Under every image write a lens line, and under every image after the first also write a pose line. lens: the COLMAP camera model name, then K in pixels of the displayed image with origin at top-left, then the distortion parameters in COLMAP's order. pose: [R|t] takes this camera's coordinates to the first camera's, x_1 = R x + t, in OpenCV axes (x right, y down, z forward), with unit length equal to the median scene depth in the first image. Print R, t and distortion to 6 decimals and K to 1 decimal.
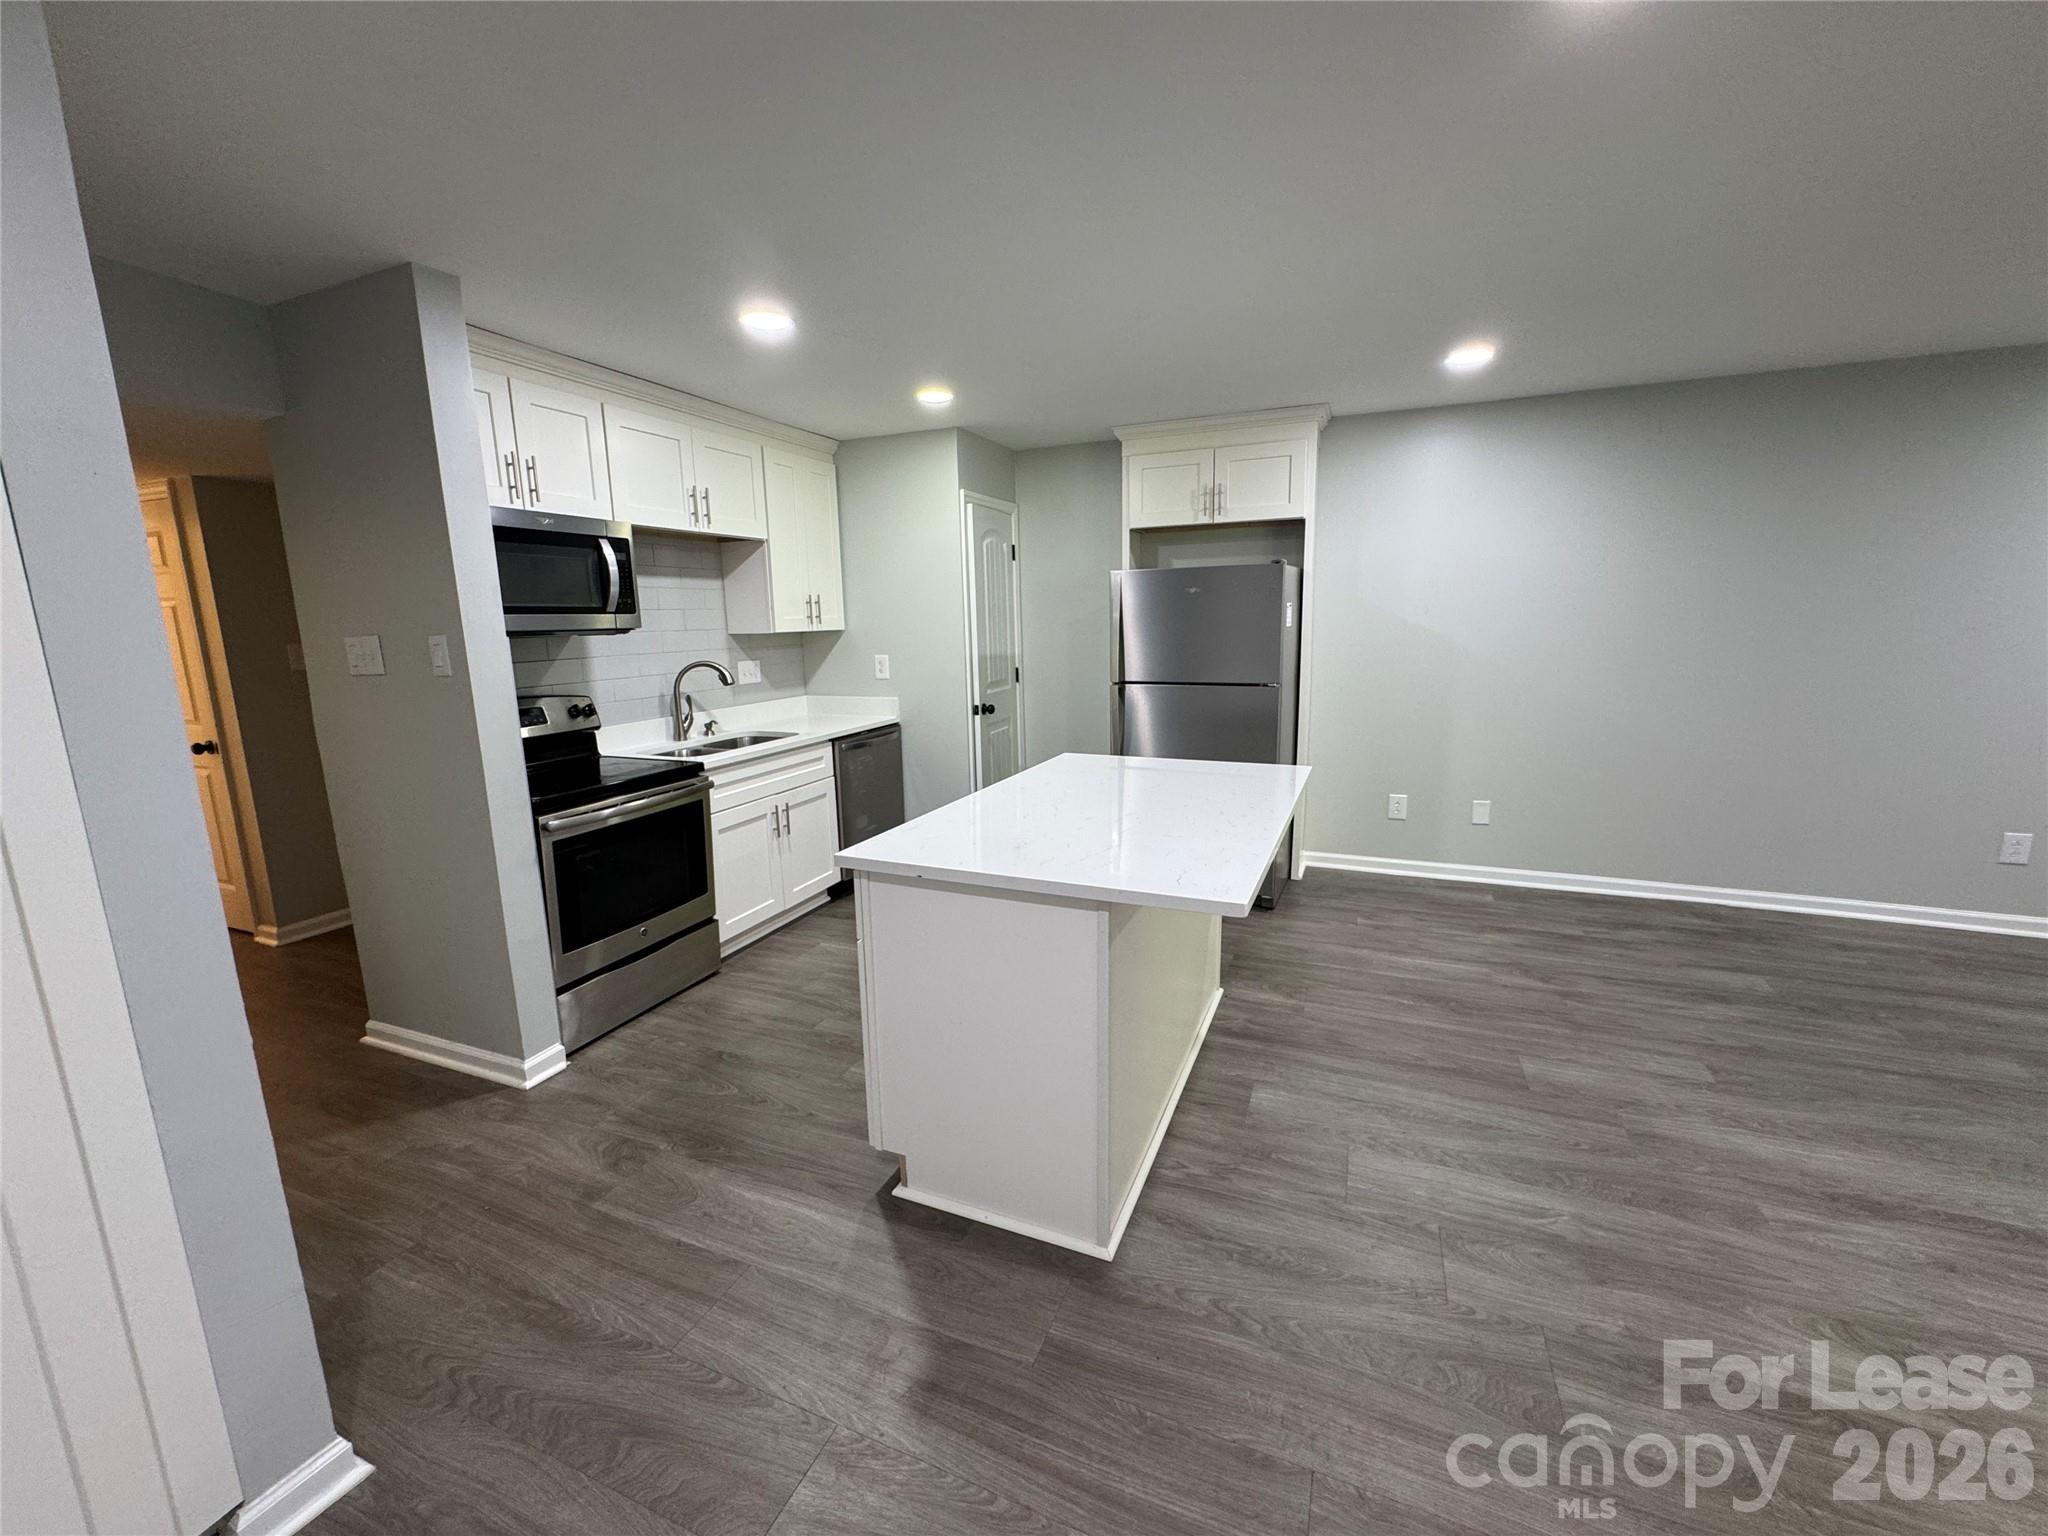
lens RADIAL K [[816.1, 0, 1024.5], [0, 816.1, 767.2], [0, 0, 1]] dist [-0.004081, 0.000697]
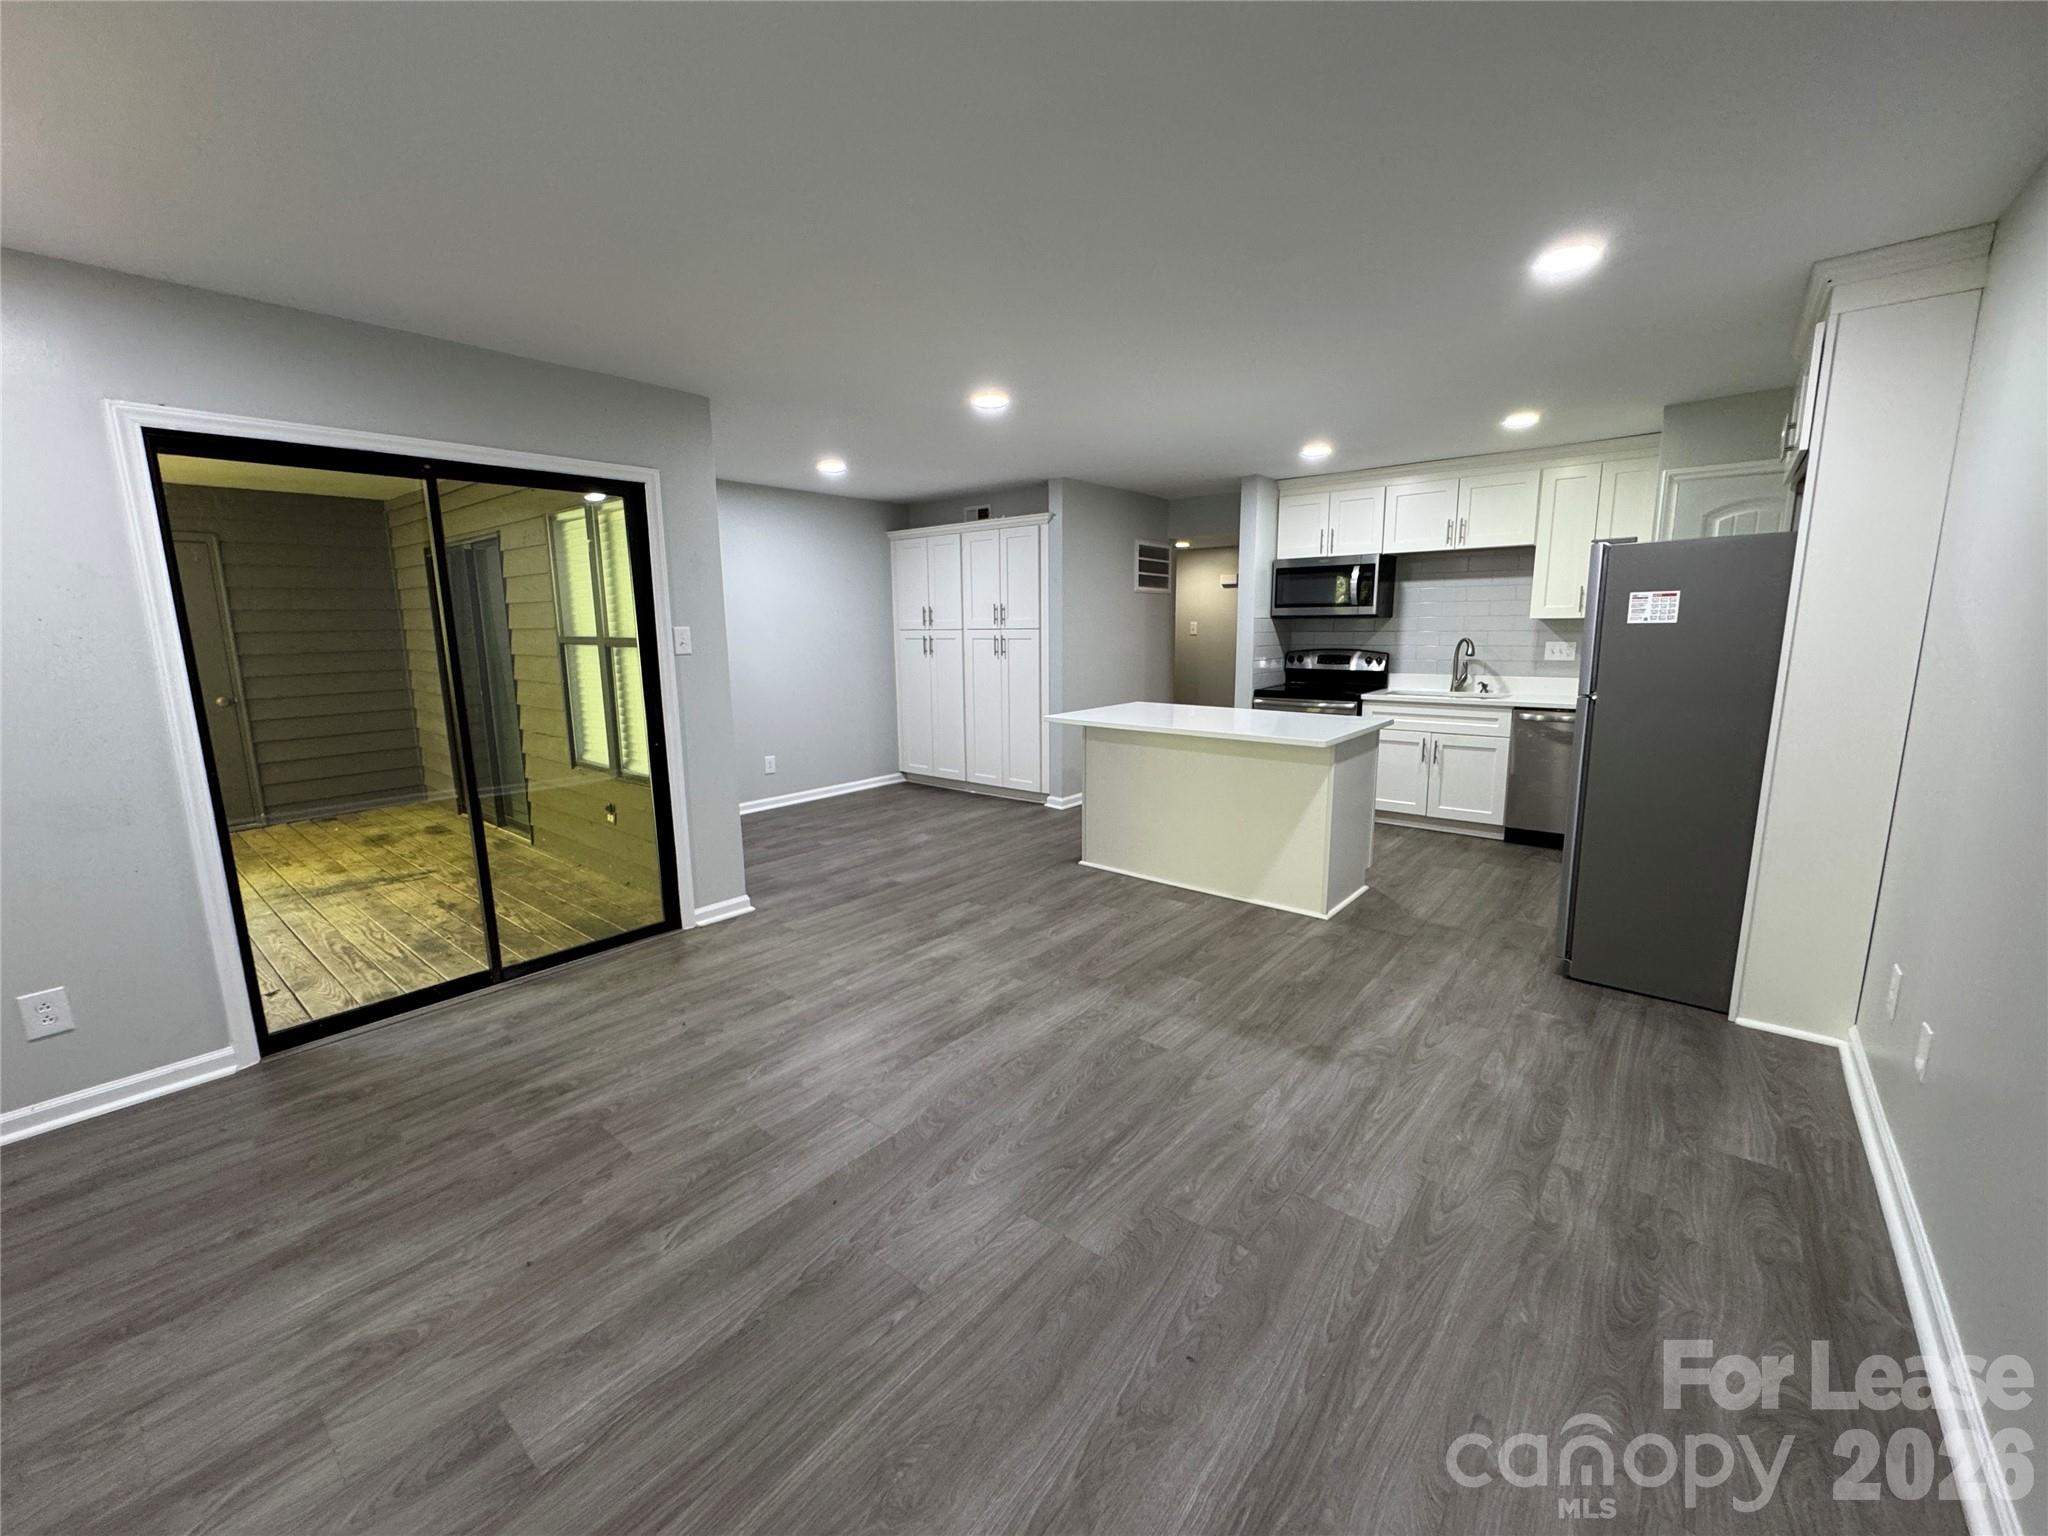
lens RADIAL K [[816.1, 0, 1022.1], [0, 816.1, 767.2], [0, 0, 1]] dist [-0.004081, 0.000697]
pose [[-0.294785, 0.189095, -0.936667, 1.381816], [-0.155880, 0.957578, 0.242374, -0.157477], [0.942764, 0.217456, -0.252804, 0.774904]]
